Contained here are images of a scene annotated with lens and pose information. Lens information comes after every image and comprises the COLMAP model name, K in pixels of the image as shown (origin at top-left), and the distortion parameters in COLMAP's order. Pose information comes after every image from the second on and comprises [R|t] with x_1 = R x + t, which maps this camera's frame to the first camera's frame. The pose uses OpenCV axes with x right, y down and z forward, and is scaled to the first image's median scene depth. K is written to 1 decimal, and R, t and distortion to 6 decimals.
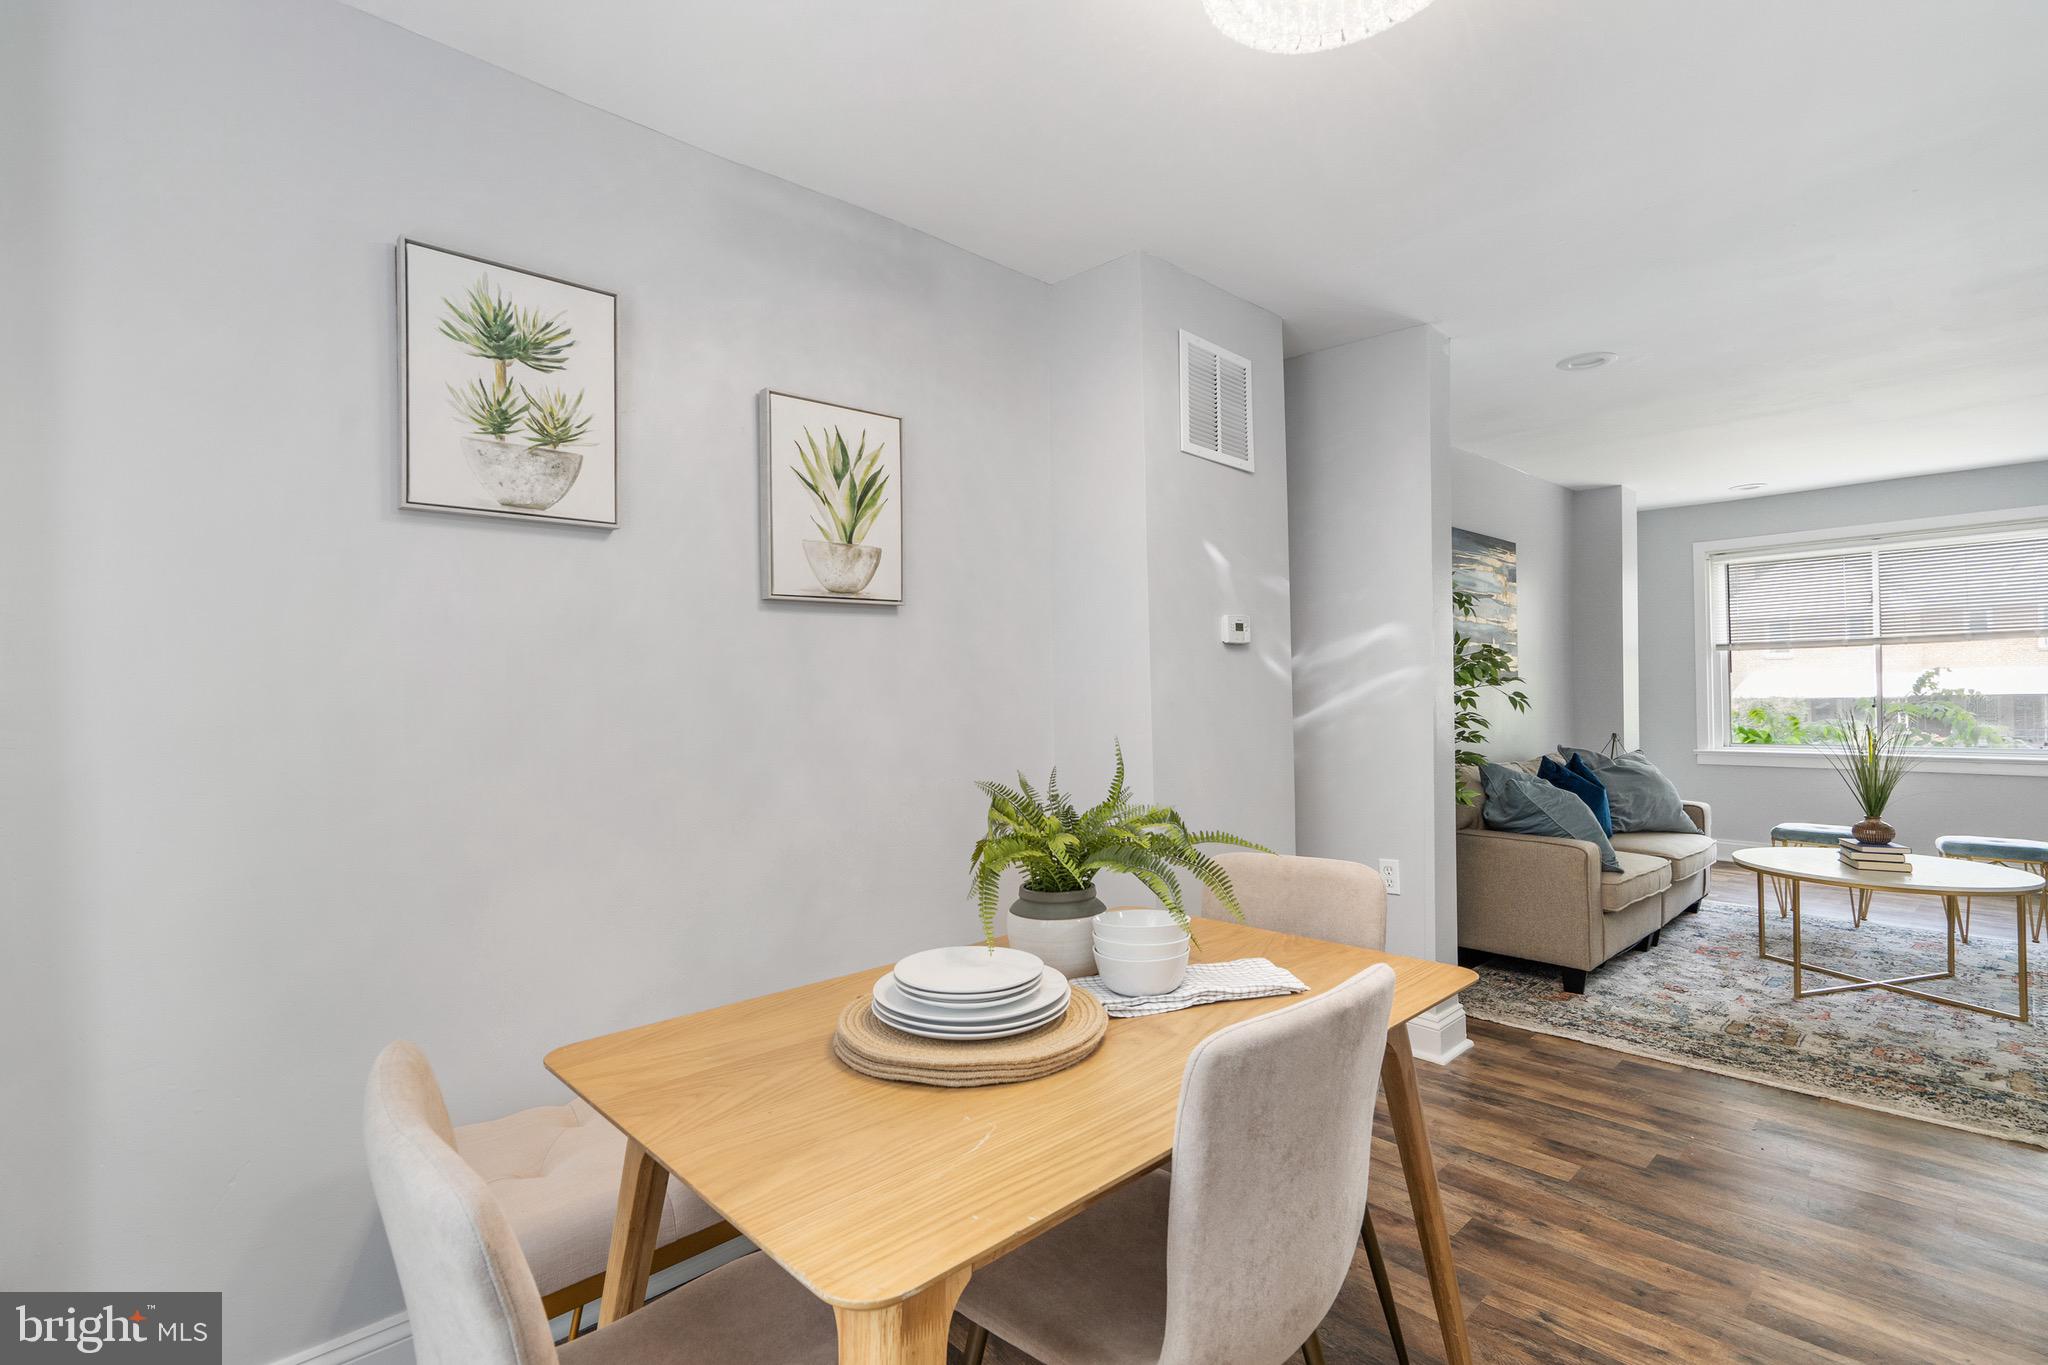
lens RADIAL K [[936.8, 0, 1021.0], [0, 936.8, 685.5], [0, 0, 1]] dist [-0.004101, 0.000248]
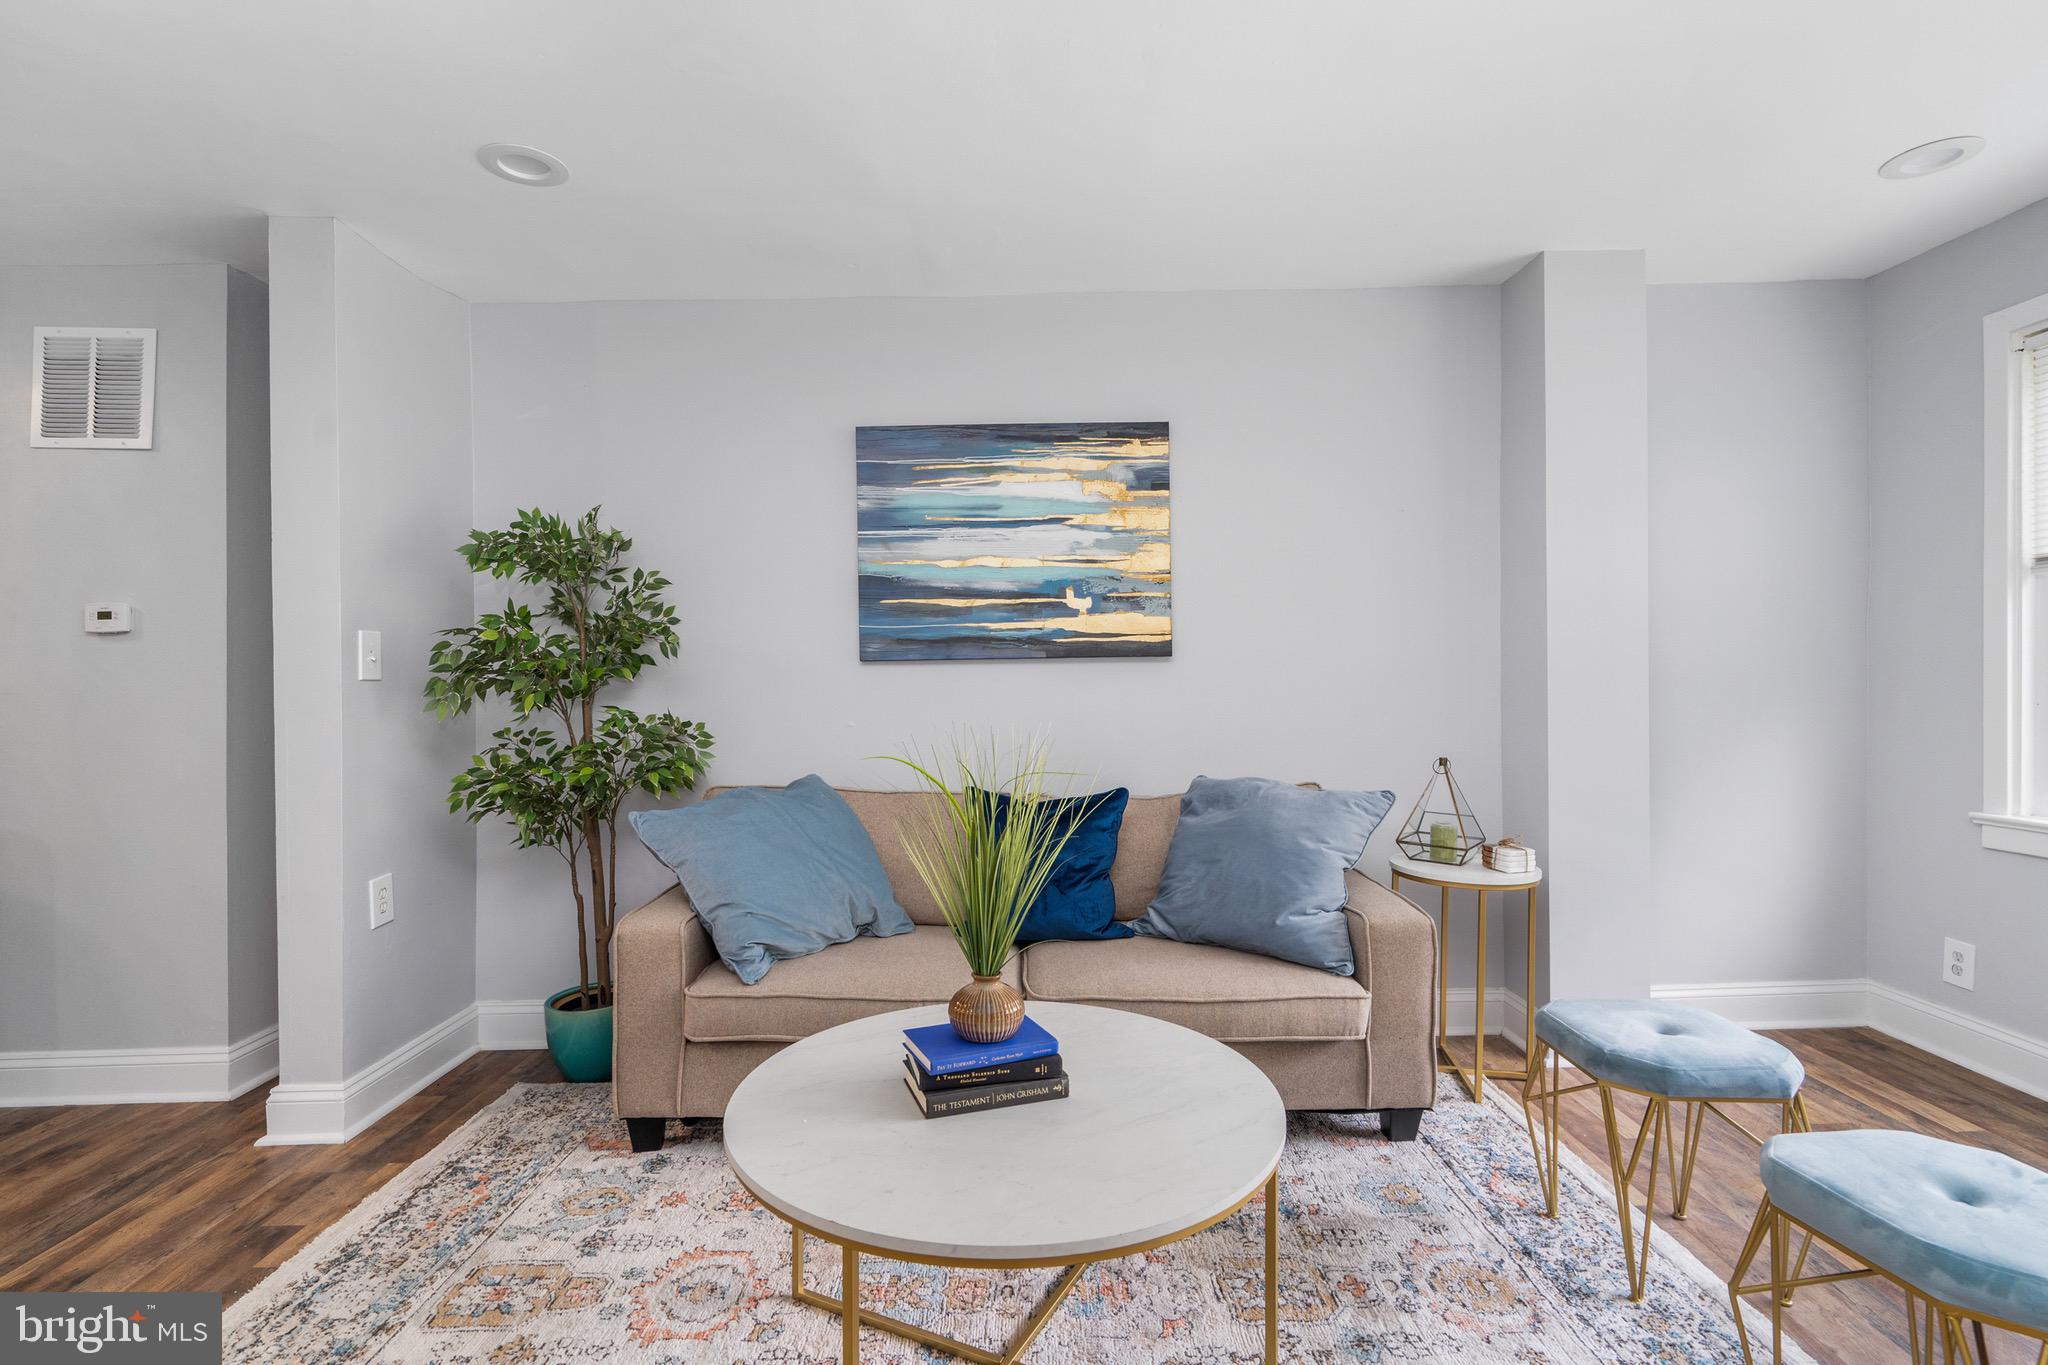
lens RADIAL K [[973.3, 0, 1024.0], [0, 973.3, 682.5], [0, 0, 1]] dist [-0.002212, 0.001309]
pose [[0.735805, 0.007933, -0.677147, 1.841000], [0.009342, 0.999717, 0.021864, -0.007132], [0.677129, -0.022414, 0.735523, 1.028491]]
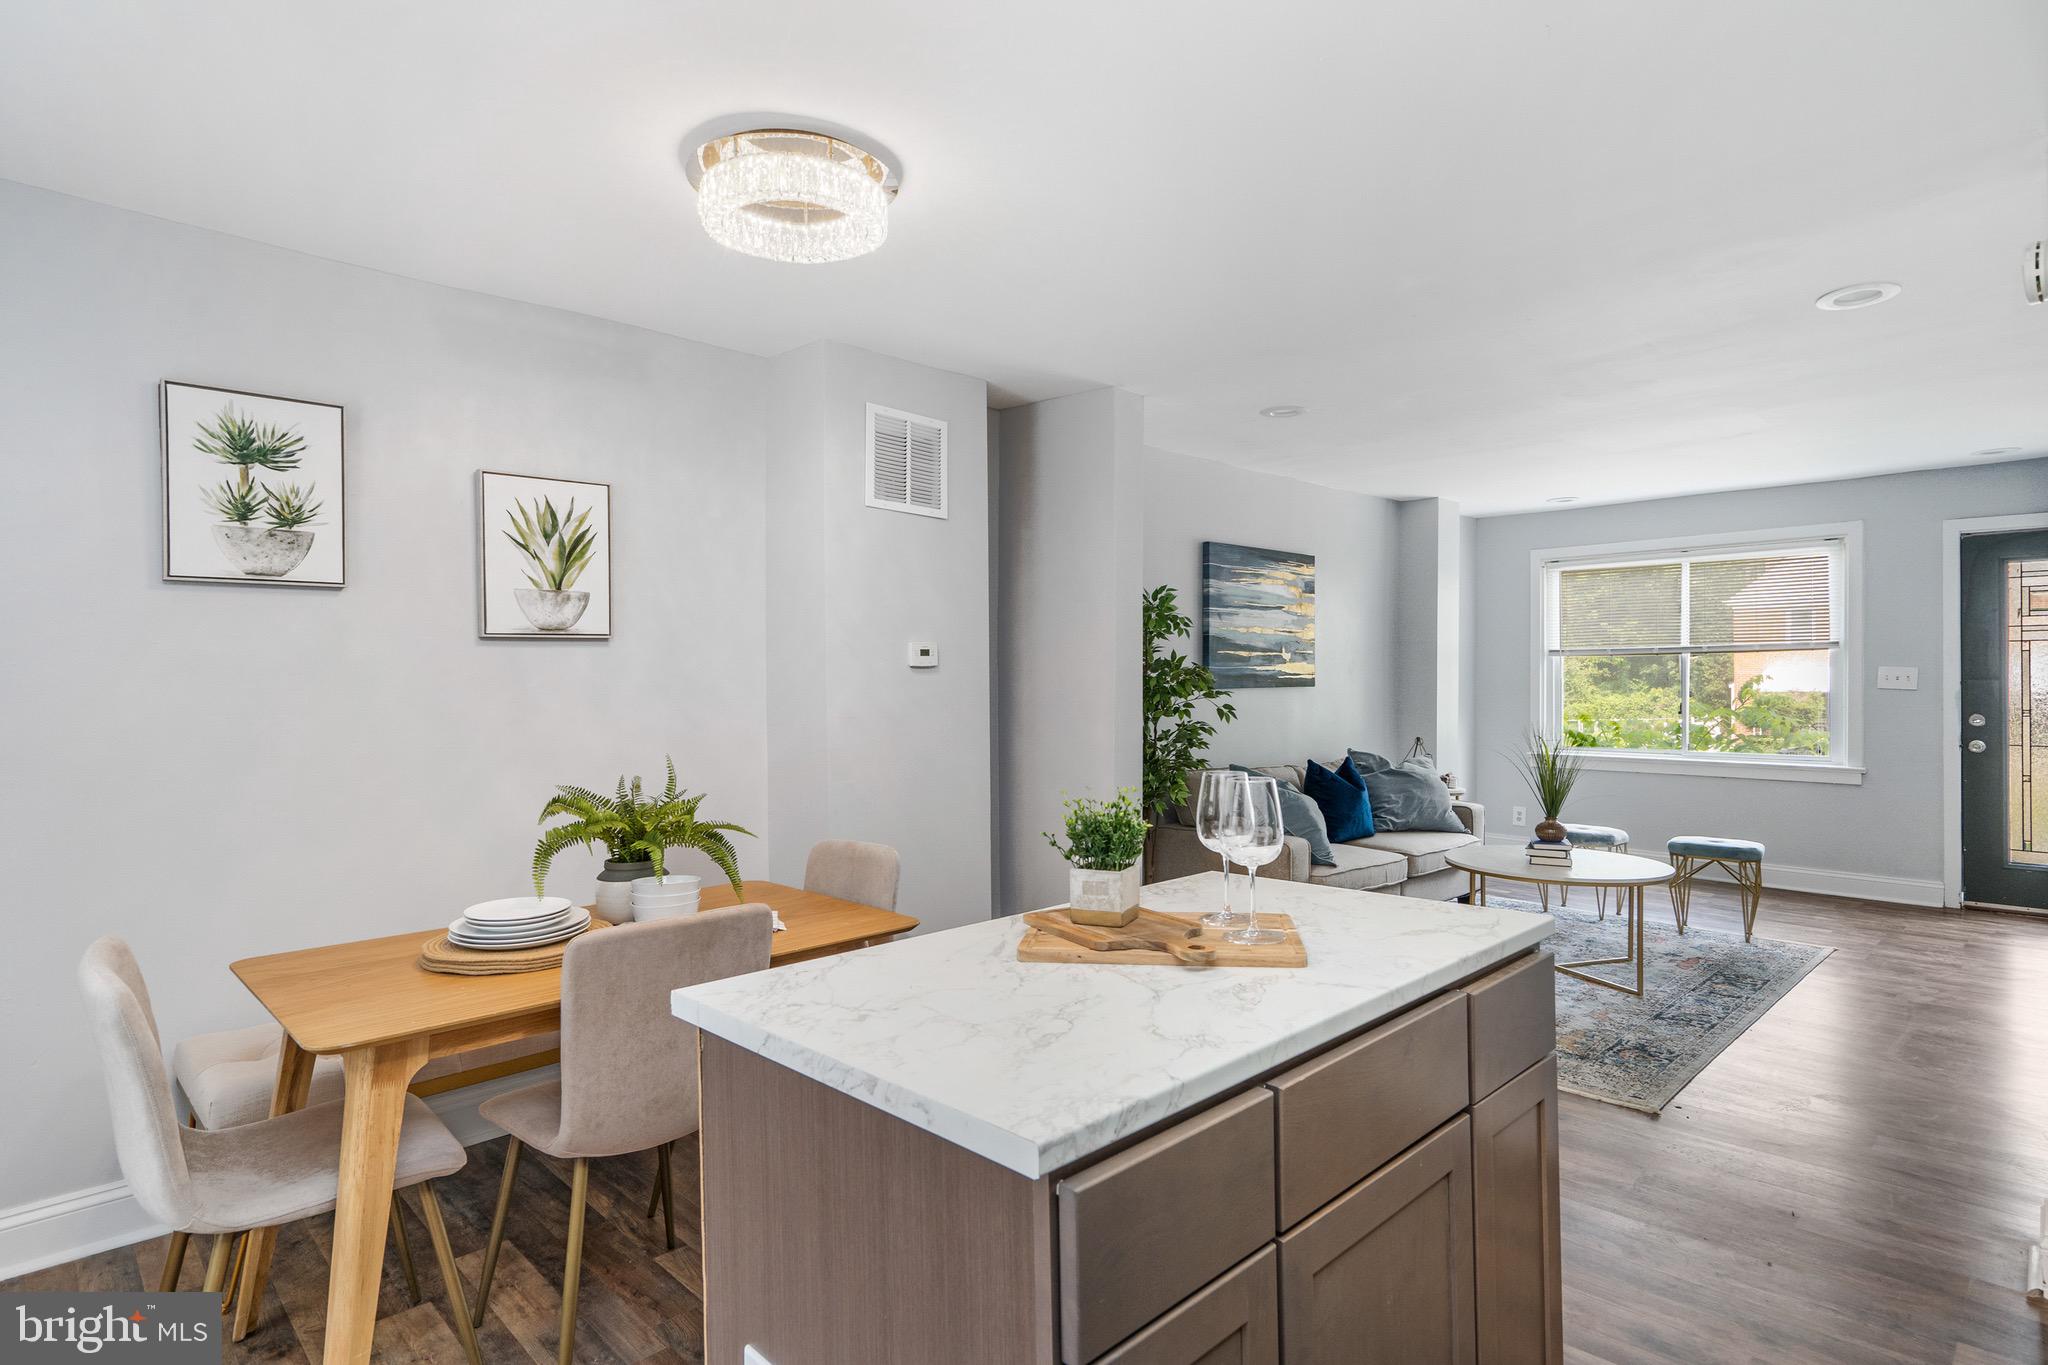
lens RADIAL K [[1055.1, 0, 1024.0], [0, 1055.1, 682.5], [0, 0, 1]] dist [0.002070, 0.000455]
pose [[0.999749, 0.008654, 0.020646, 0.376941], [-0.008958, 0.999852, 0.014675, -0.051933], [-0.020516, -0.014857, 0.999679, -0.379567]]
